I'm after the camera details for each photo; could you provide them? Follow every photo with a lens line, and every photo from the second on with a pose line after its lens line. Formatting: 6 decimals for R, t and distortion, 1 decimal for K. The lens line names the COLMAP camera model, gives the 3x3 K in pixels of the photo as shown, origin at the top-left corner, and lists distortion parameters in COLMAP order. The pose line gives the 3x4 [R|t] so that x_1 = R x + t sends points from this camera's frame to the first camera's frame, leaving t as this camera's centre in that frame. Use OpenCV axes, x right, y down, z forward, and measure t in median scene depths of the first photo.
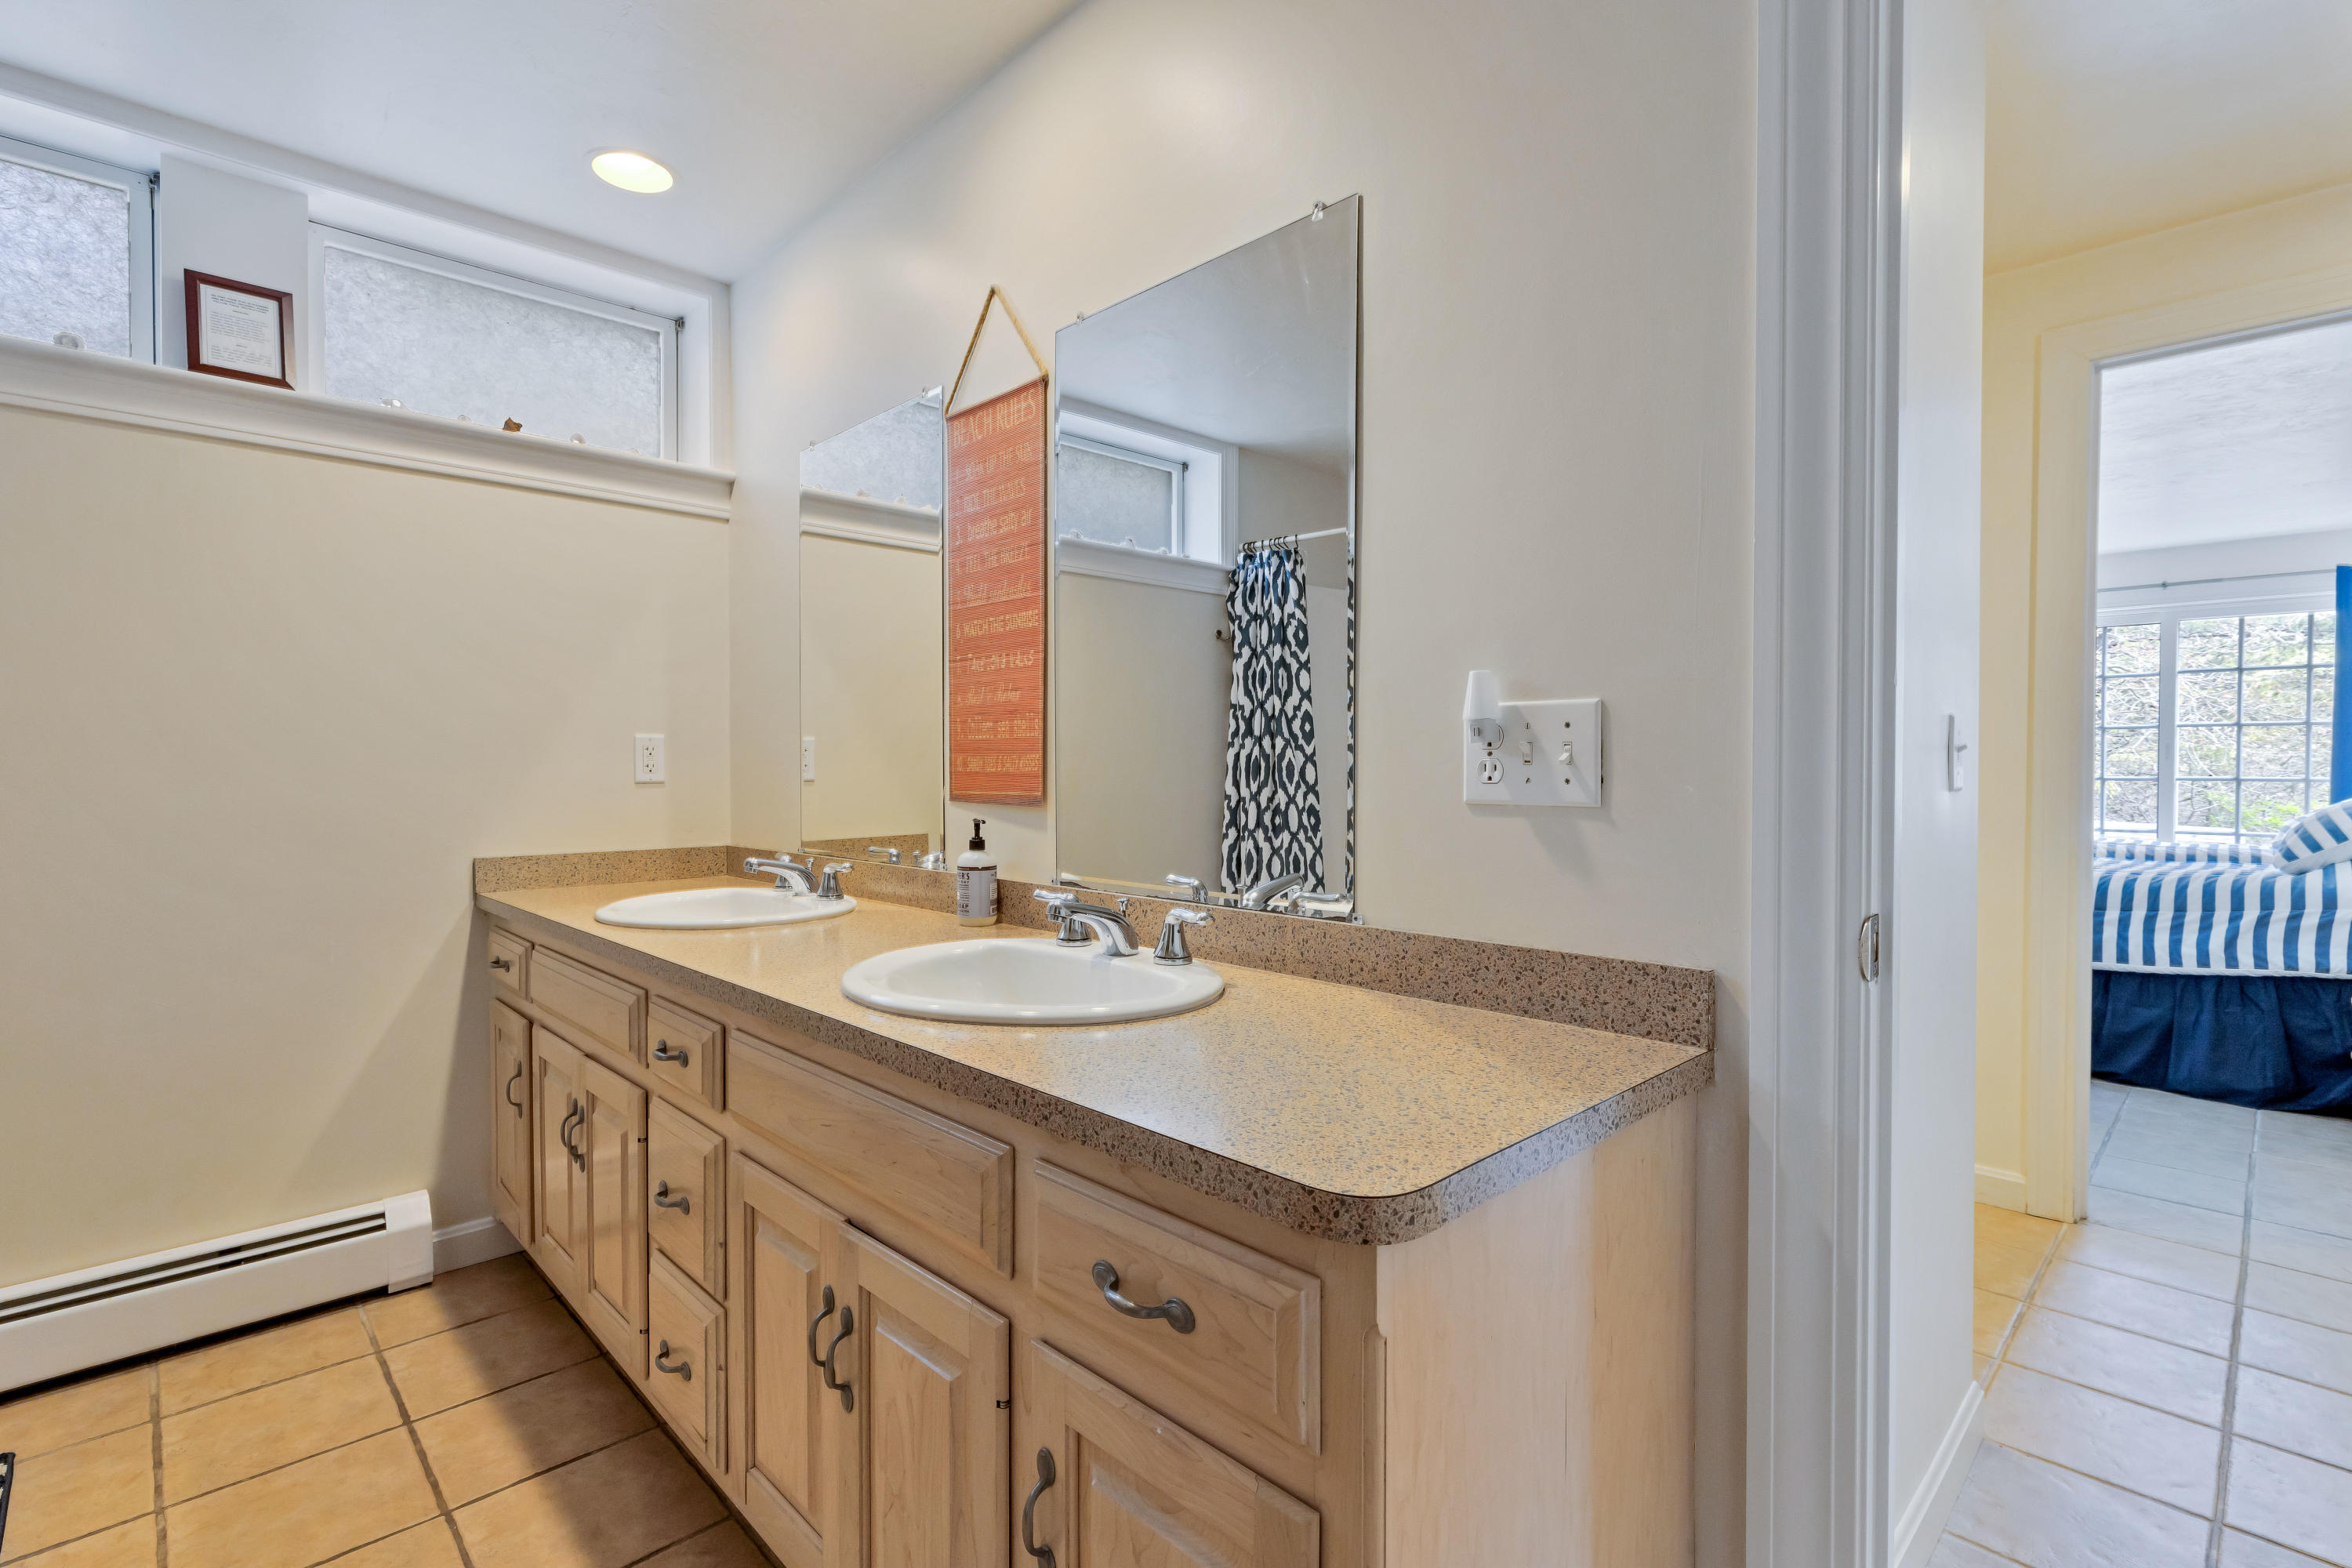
lens RADIAL K [[1083.8, 0, 1179.8], [0, 1083.8, 781.5], [0, 0, 1]] dist [0.000003, 0.000481]
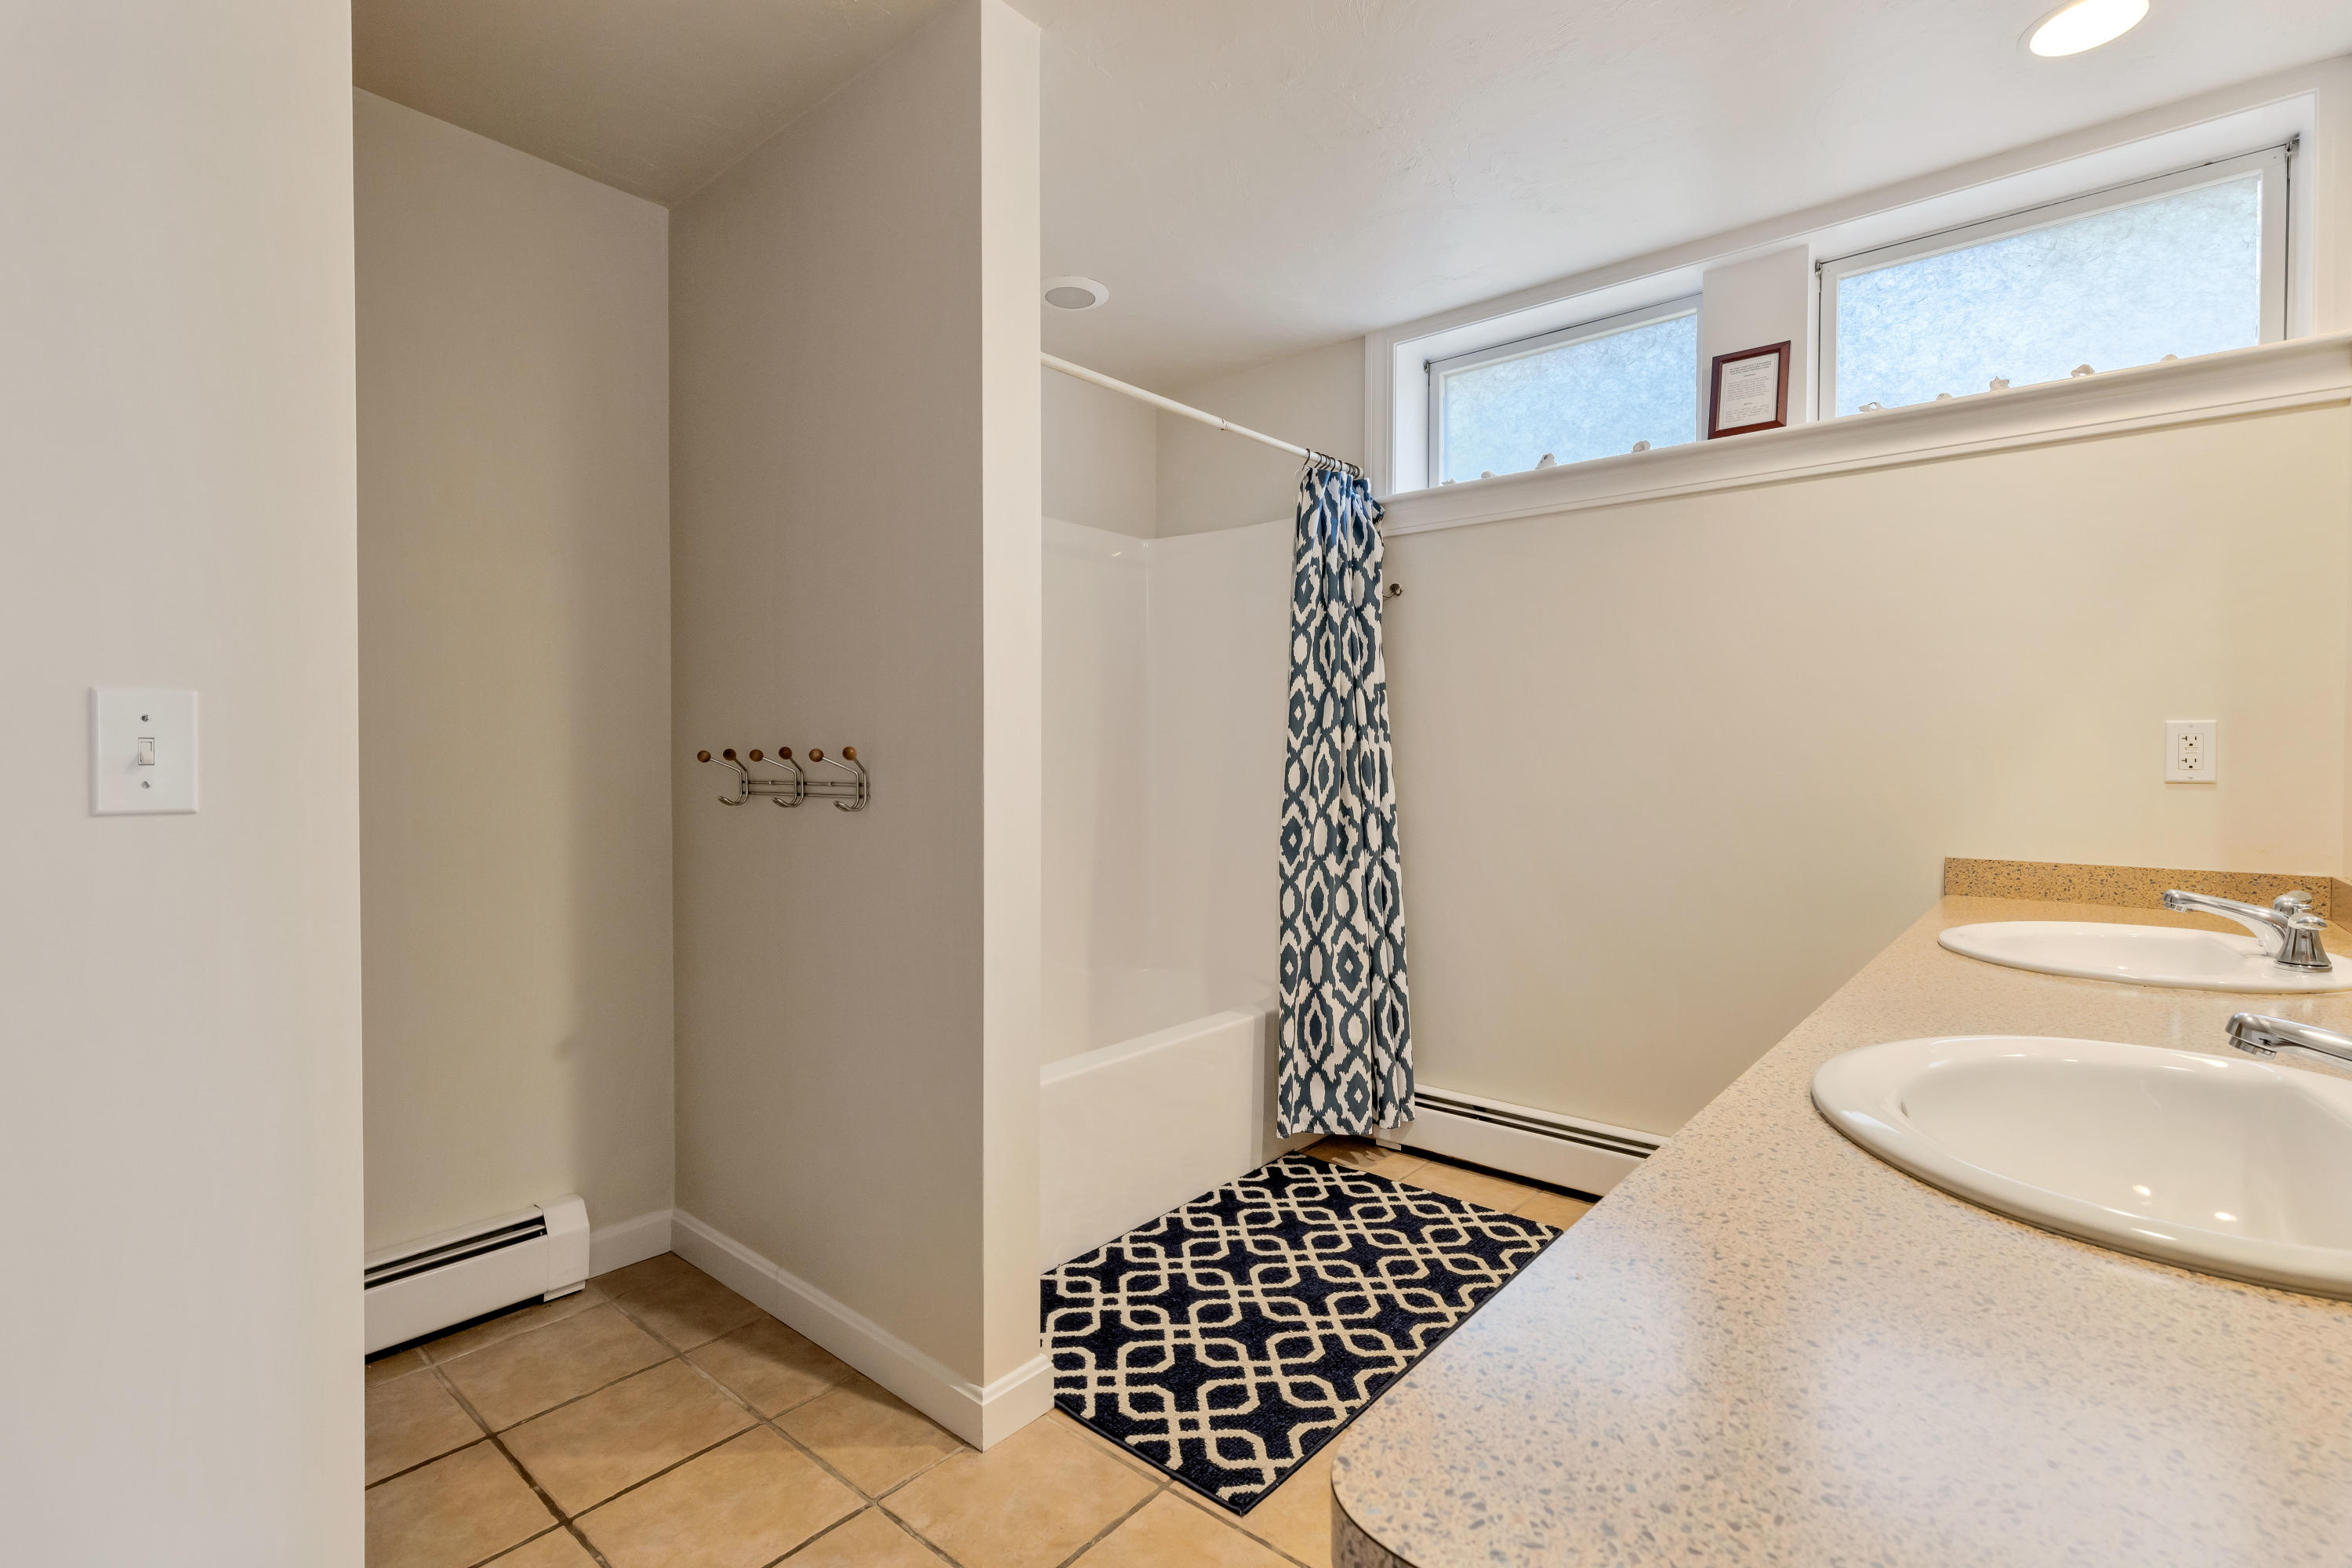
lens RADIAL K [[1083.8, 0, 1179.6], [0, 1083.8, 771.6], [0, 0, 1]] dist [0.000003, 0.000481]
pose [[0.090328, 0.017125, -0.995765, 0.264184], [-0.018433, 0.999710, 0.015521, -0.007181], [0.995742, 0.016953, 0.090617, 0.279282]]
